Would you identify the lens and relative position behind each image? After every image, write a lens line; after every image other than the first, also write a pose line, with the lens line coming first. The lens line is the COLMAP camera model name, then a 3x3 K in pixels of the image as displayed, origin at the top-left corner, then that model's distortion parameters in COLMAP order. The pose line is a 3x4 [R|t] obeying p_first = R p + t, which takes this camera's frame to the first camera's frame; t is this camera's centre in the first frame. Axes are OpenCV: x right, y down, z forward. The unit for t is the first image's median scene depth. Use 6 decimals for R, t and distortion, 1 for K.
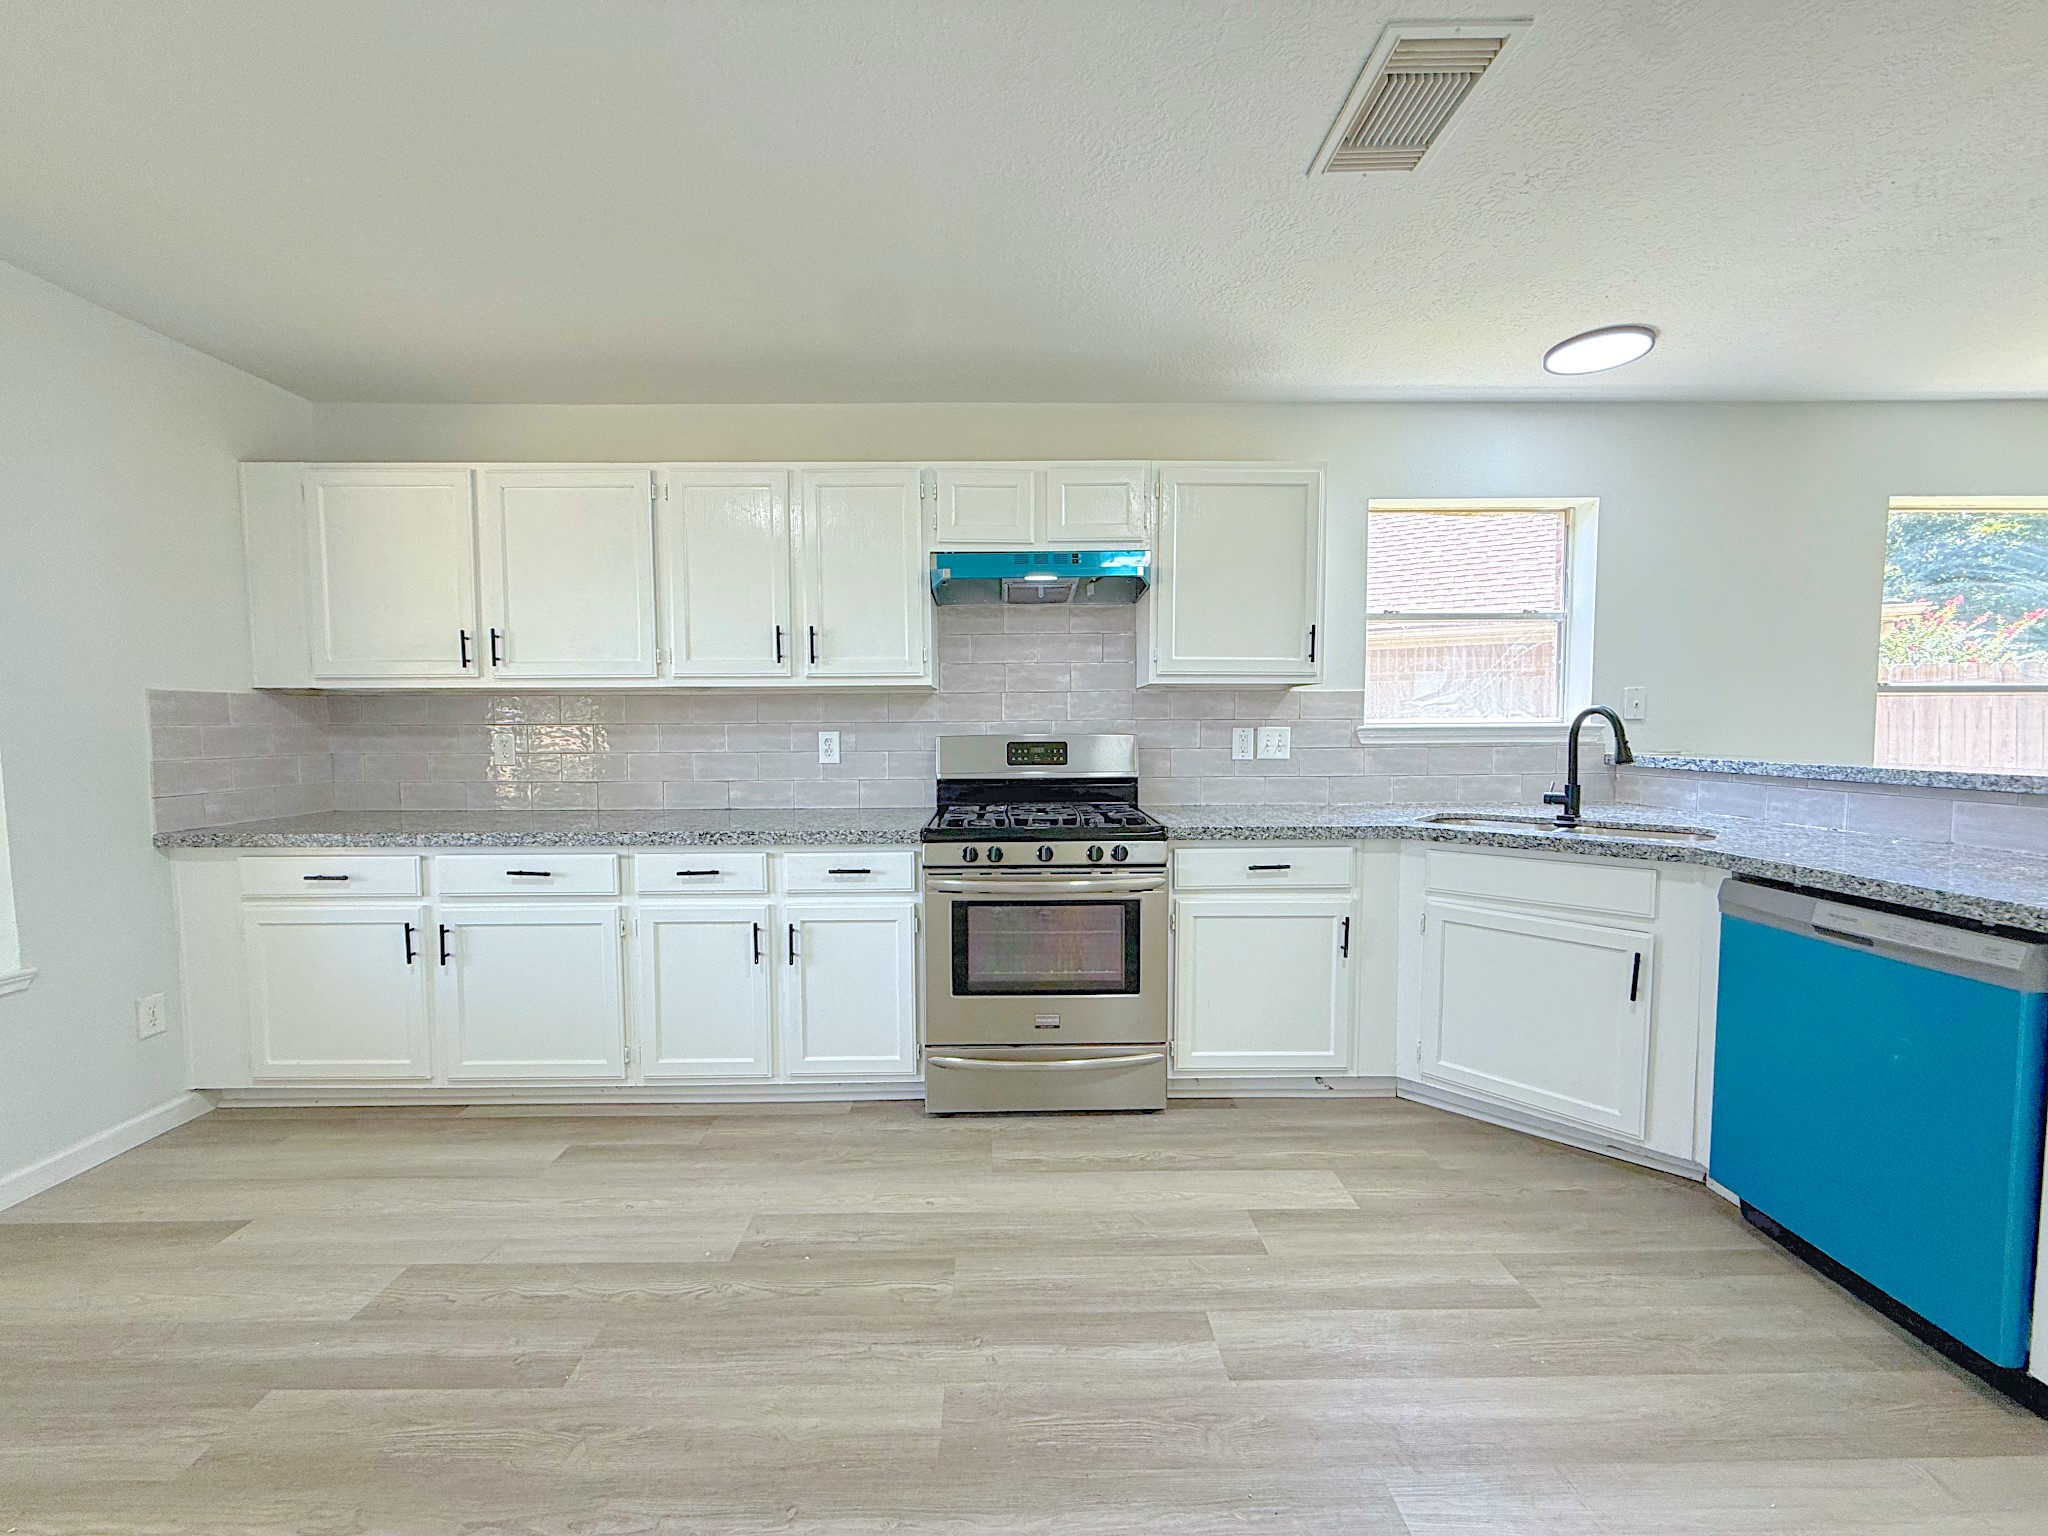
lens RADIAL K [[921.4, 0, 1024.0], [0, 921.4, 768.0], [0, 0, 1]] dist [0.012091, 0.000216]
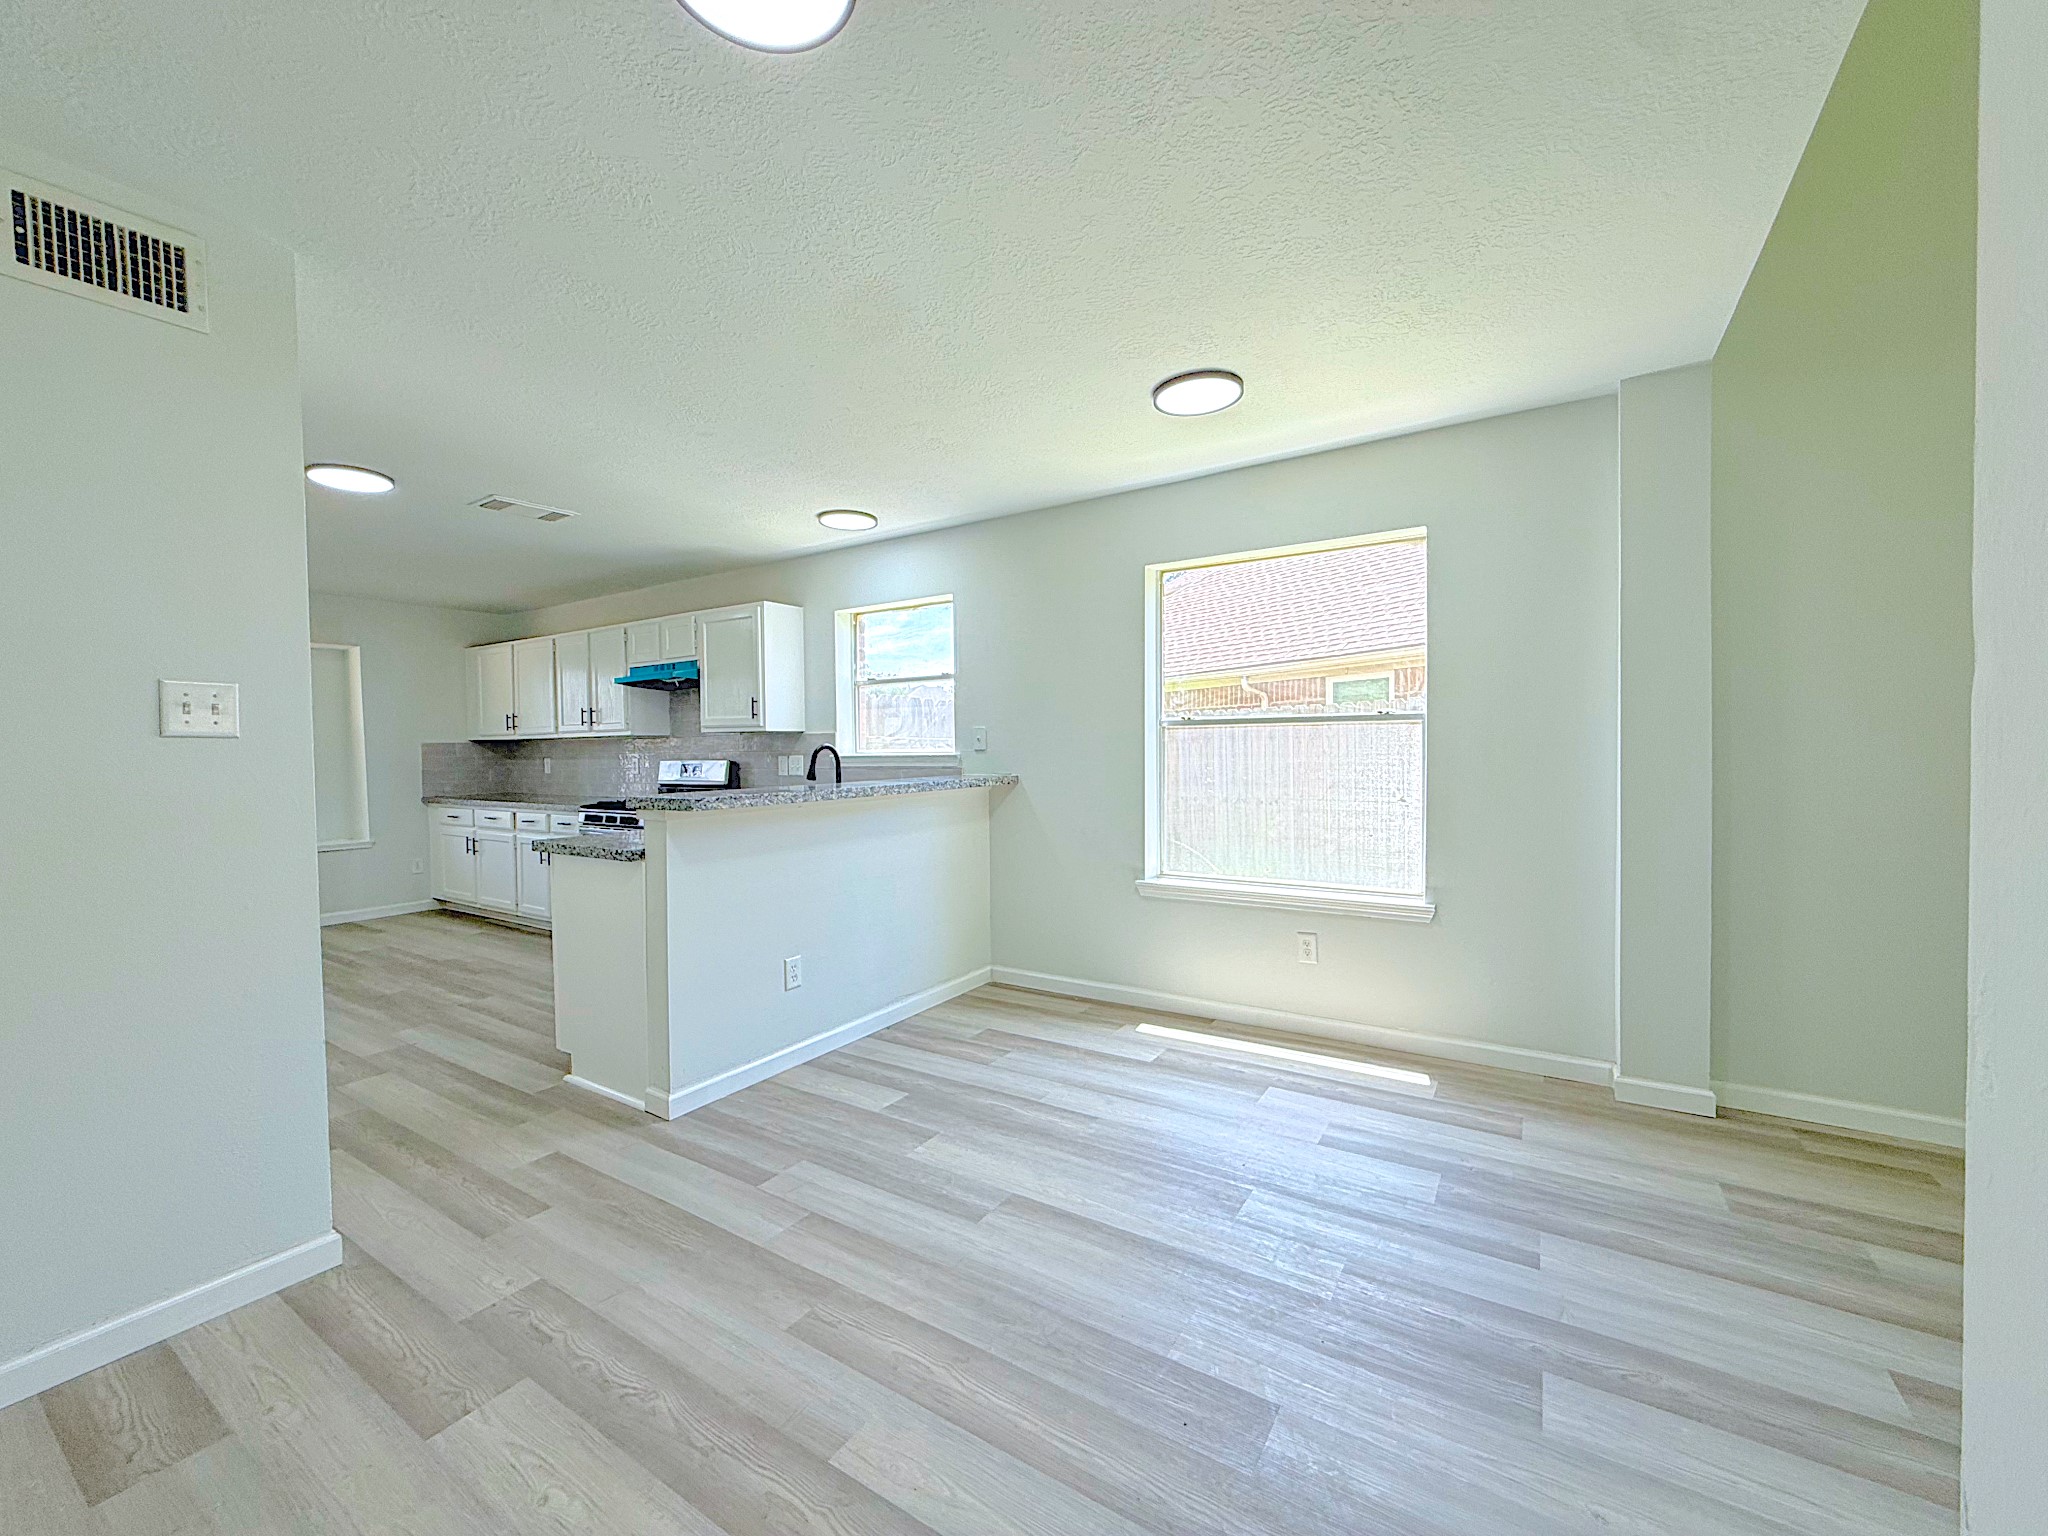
lens RADIAL K [[813.3, 0, 1018.8], [0, 813.3, 767.3], [0, 0, 1]] dist [-0.001665, 0.000664]
pose [[0.831199, 0.007394, -0.555925, 1.578827], [-0.014558, 0.999858, -0.008469, -0.017461], [0.555784, 0.015132, 0.831189, 0.014692]]
